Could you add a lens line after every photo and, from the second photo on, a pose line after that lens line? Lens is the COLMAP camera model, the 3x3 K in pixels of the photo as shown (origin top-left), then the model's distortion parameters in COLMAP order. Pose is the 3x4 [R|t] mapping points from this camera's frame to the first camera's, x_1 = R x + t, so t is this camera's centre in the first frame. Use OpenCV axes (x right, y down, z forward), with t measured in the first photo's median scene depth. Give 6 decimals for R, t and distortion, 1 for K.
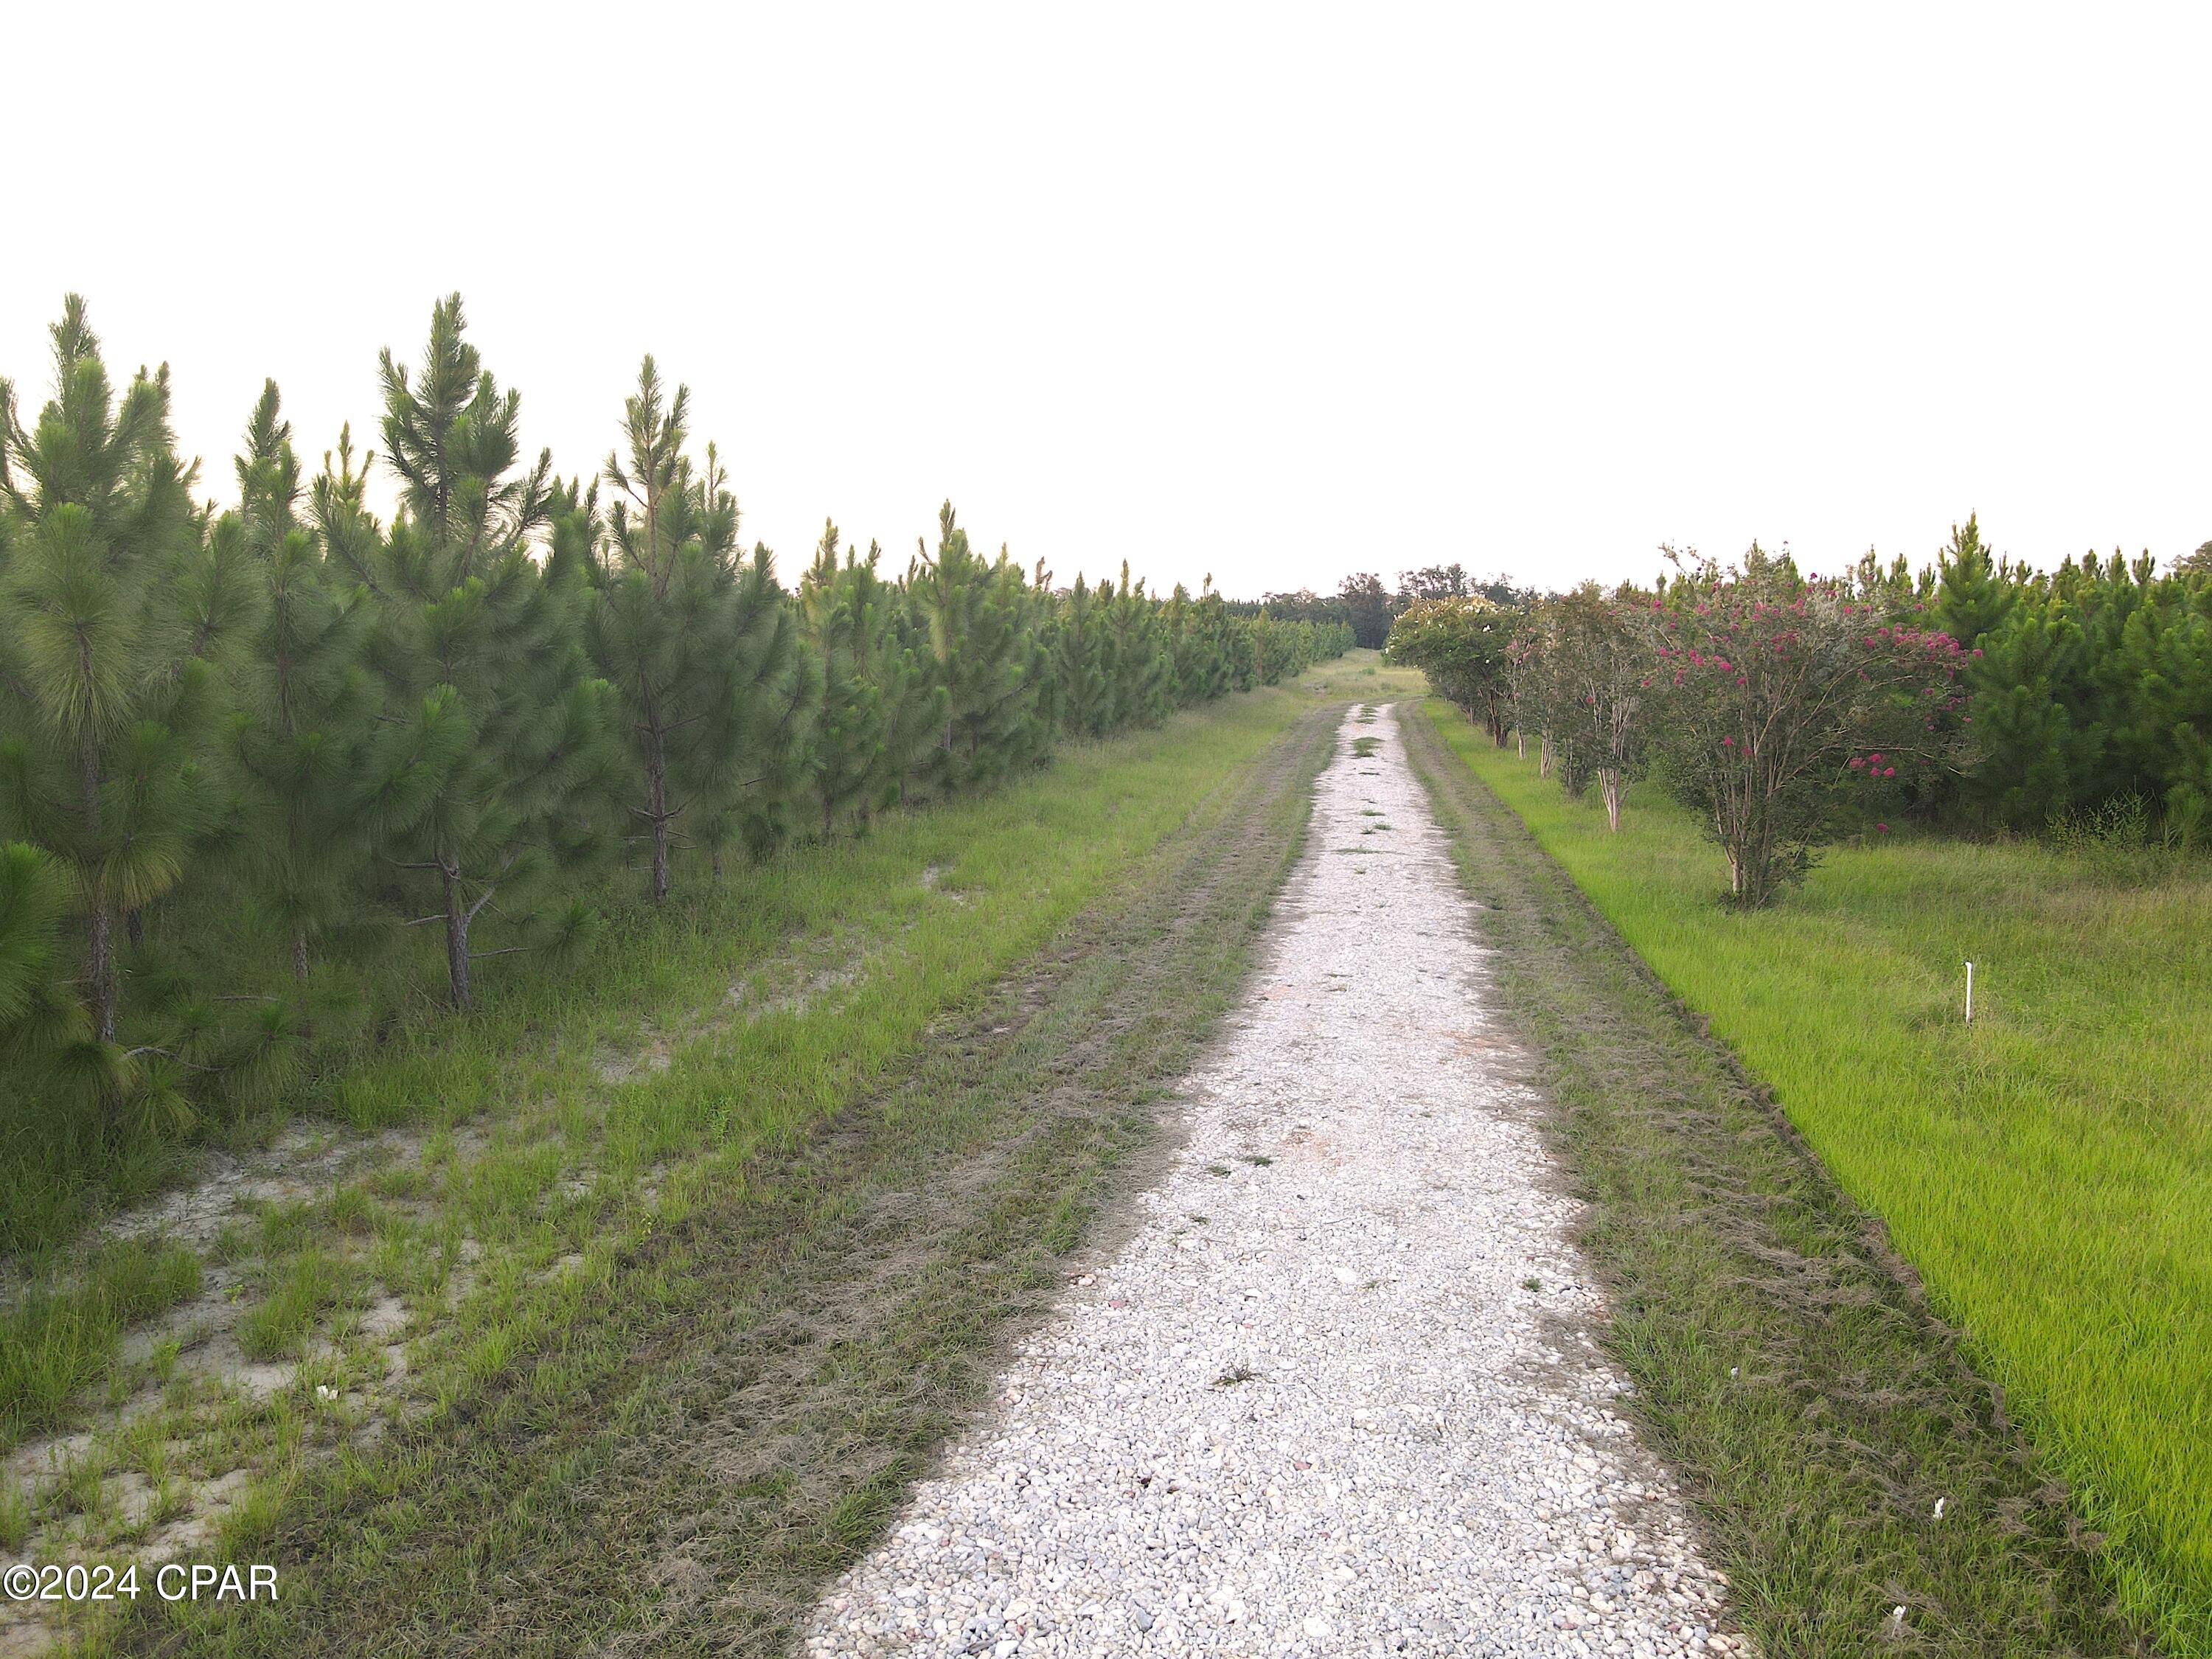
lens RADIAL K [[1542.2, 0, 1106.0], [0, 1542.2, 829.5], [0, 0, 1]] dist [-0.000828, -0.000143]
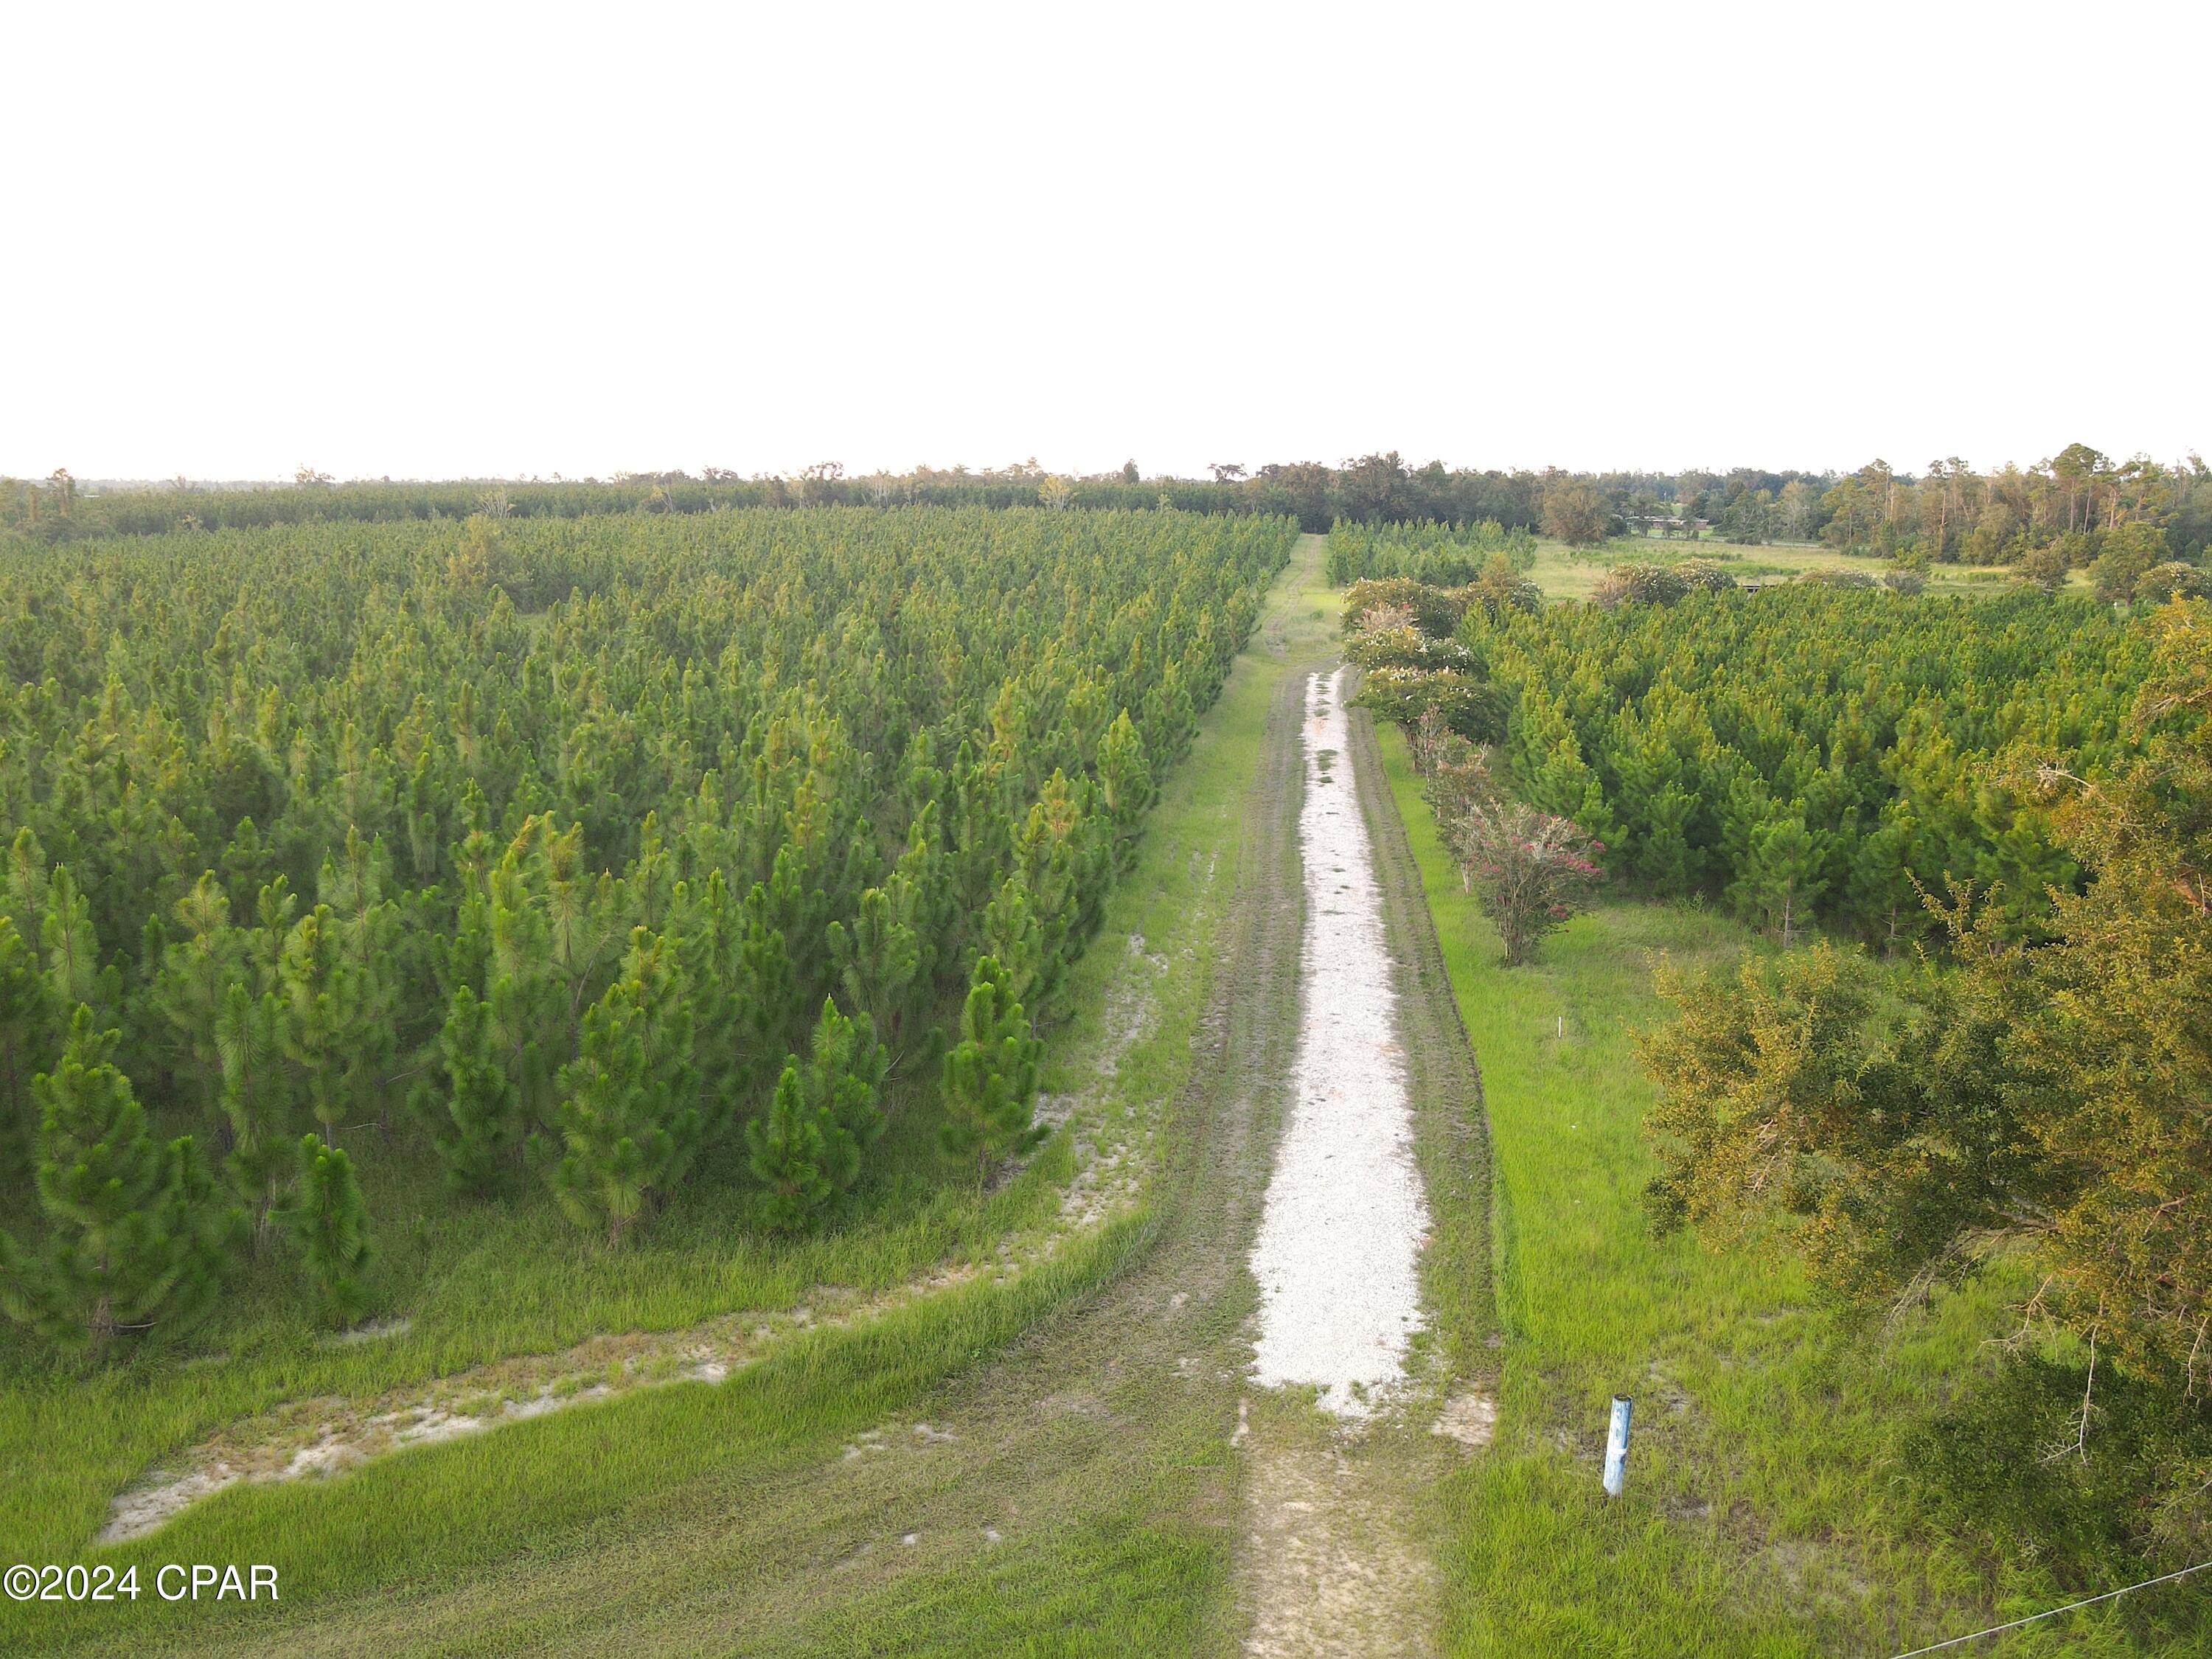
lens RADIAL K [[1542.2, 0, 1106.0], [0, 1542.2, 829.5], [0, 0, 1]] dist [-0.000828, -0.000143]
pose [[0.999163, -0.014743, 0.038144, -0.334210], [0.010956, 0.995161, 0.097644, -0.481061], [-0.039399, -0.097144, 0.994490, -1.550810]]
